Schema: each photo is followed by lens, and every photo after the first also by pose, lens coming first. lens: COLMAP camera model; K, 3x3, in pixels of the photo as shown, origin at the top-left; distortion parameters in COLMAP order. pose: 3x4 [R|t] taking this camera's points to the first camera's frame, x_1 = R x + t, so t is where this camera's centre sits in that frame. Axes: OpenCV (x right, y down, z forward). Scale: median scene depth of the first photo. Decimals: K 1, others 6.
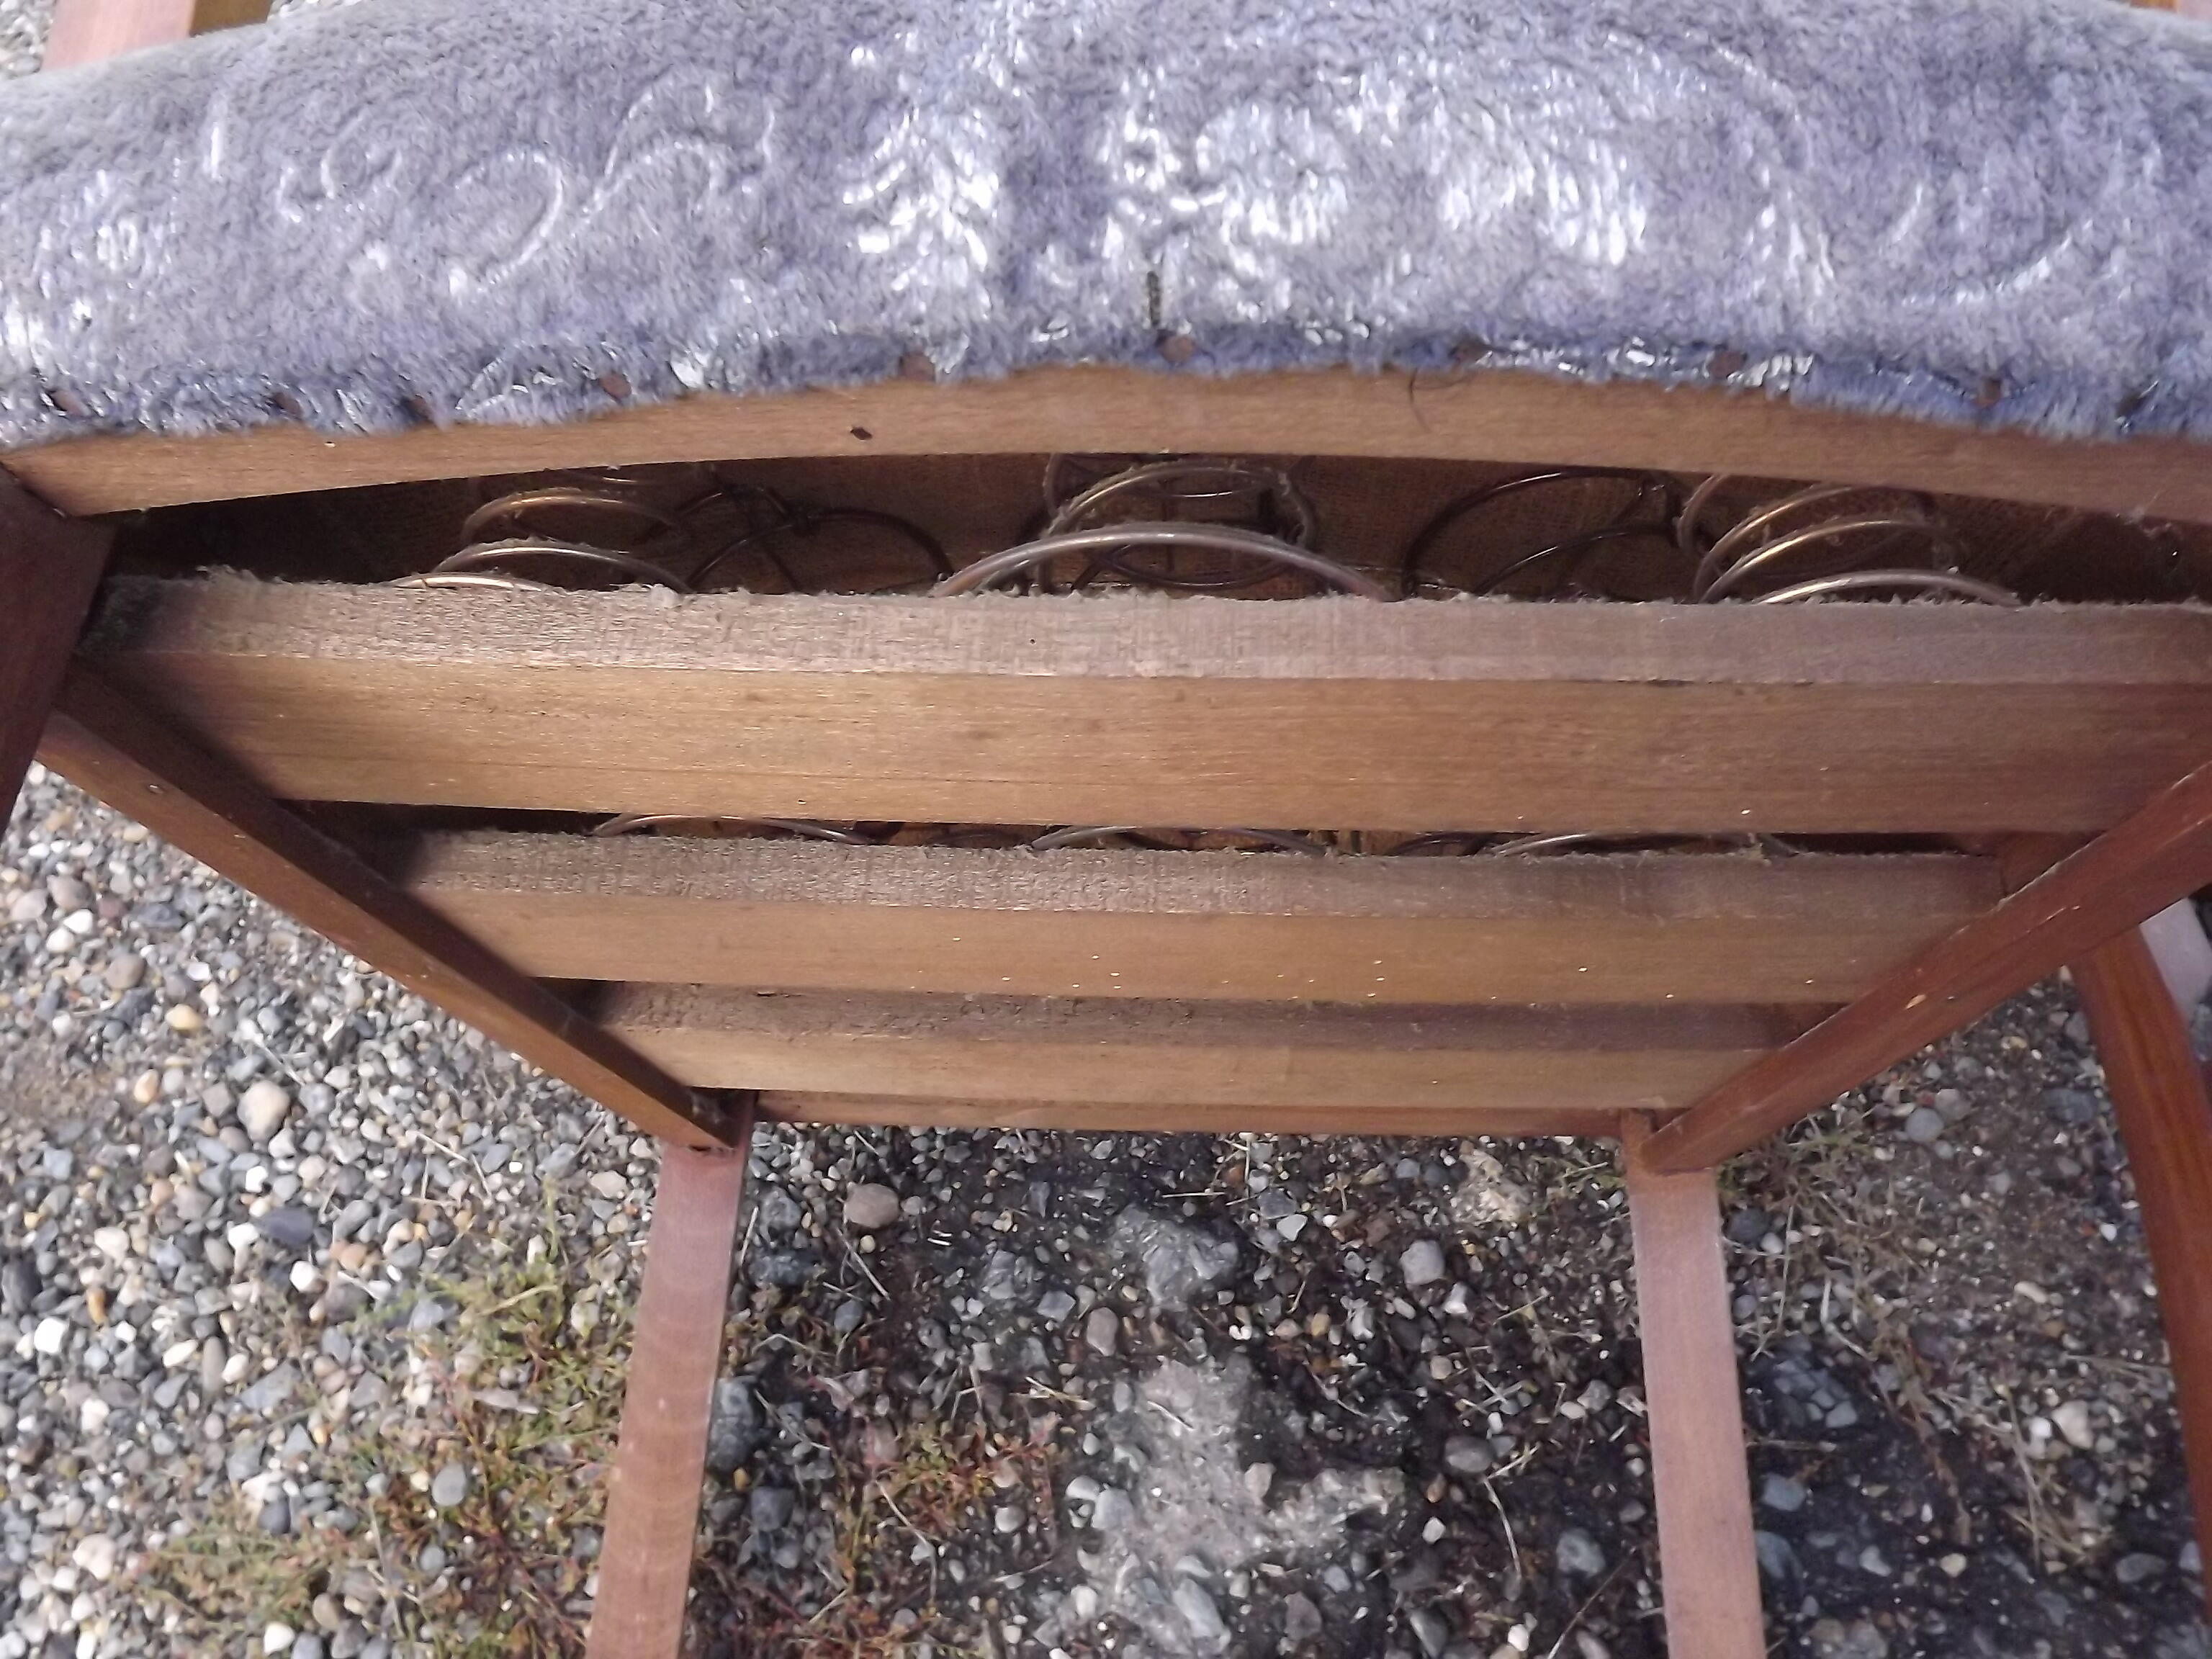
lens RADIAL K [[1597.5, 0, 1149.7], [0, 1597.5, 796.9], [0, 0, 1]] dist [-0.065861, 0.024682]
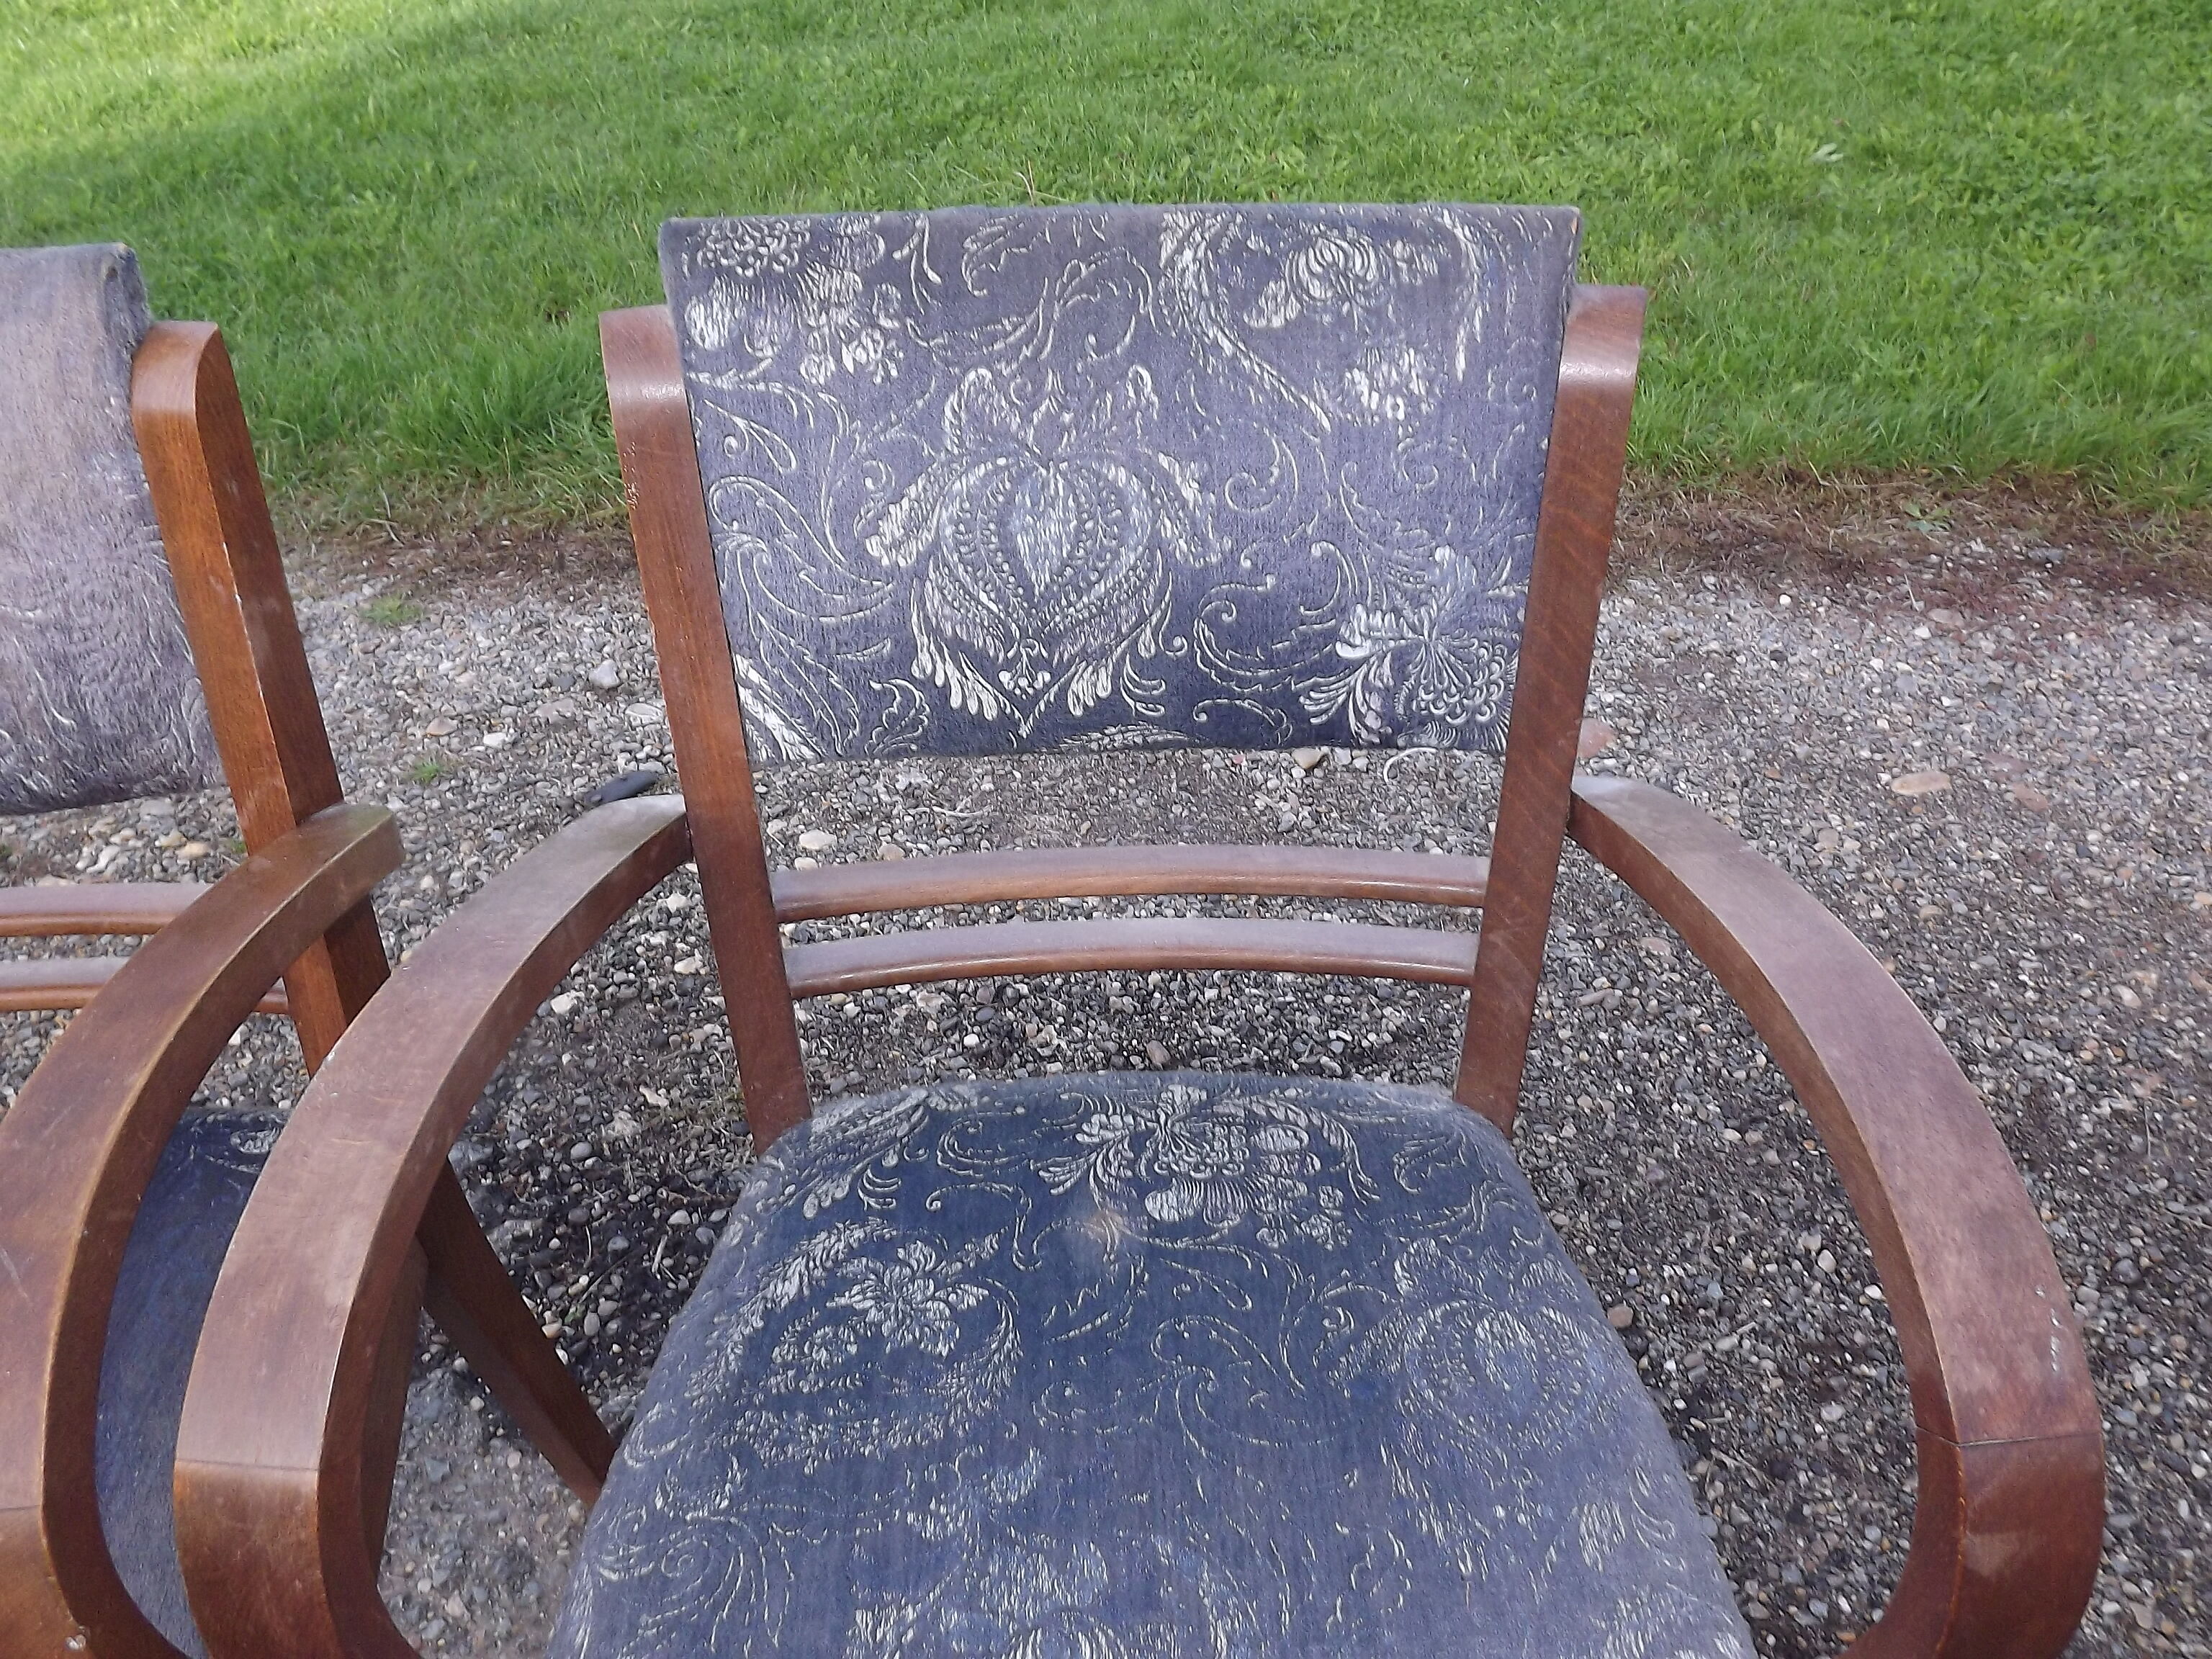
lens RADIAL K [[1597.5, 0, 1124.5], [0, 1597.5, 845.9], [0, 0, 1]] dist [-0.065861, 0.024682]
pose [[0.994835, -0.059960, 0.081902, 0.759617], [0.087202, 0.917832, -0.387274, 0.814796], [-0.051951, 0.392415, 0.918320, -1.161709]]
